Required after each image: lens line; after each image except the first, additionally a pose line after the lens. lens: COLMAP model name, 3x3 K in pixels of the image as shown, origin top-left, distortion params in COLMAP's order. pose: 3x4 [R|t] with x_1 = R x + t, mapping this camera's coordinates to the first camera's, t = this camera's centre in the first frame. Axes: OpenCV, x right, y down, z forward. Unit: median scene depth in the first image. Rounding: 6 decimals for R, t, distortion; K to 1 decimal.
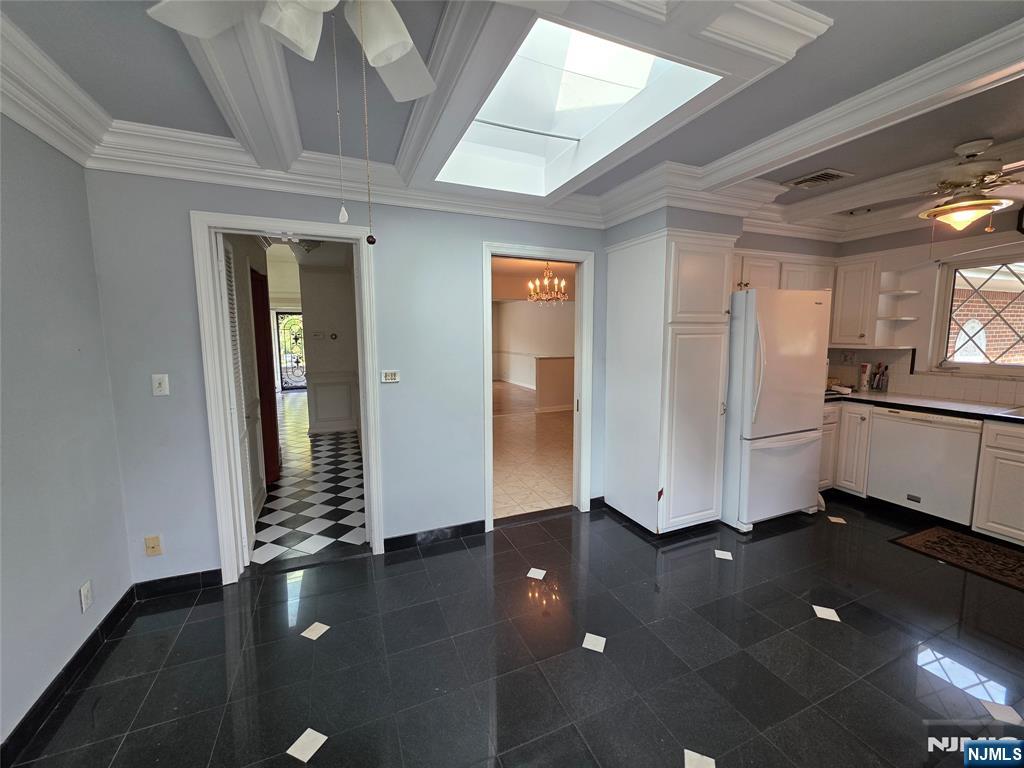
lens RADIAL K [[411.7, 0, 511.9], [0, 411.7, 379.3], [0, 0, 1]] dist [0.000670, -0.000360]
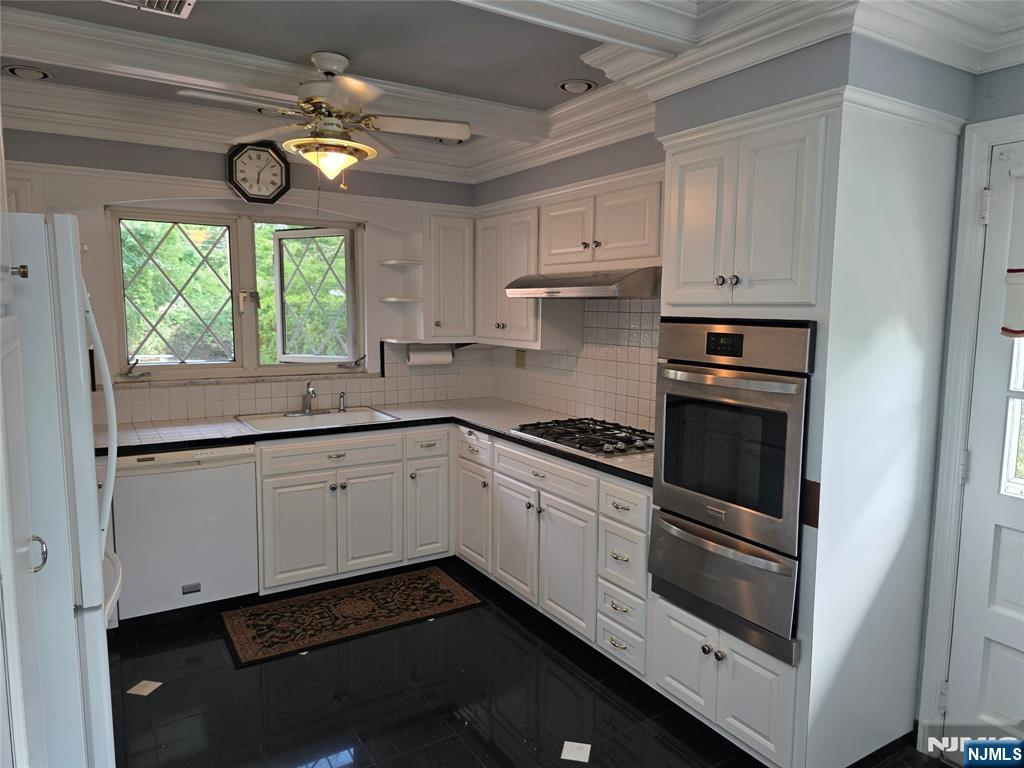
lens RADIAL K [[695.2, 0, 512.9], [0, 695.2, 386.2], [0, 0, 1]] dist [0.031526, 0.002078]
pose [[-0.149014, -0.111167, 0.982566, -0.108408], [0.106761, 0.986043, 0.127752, -0.102094], [-0.983055, 0.123937, -0.135066, 0.672592]]
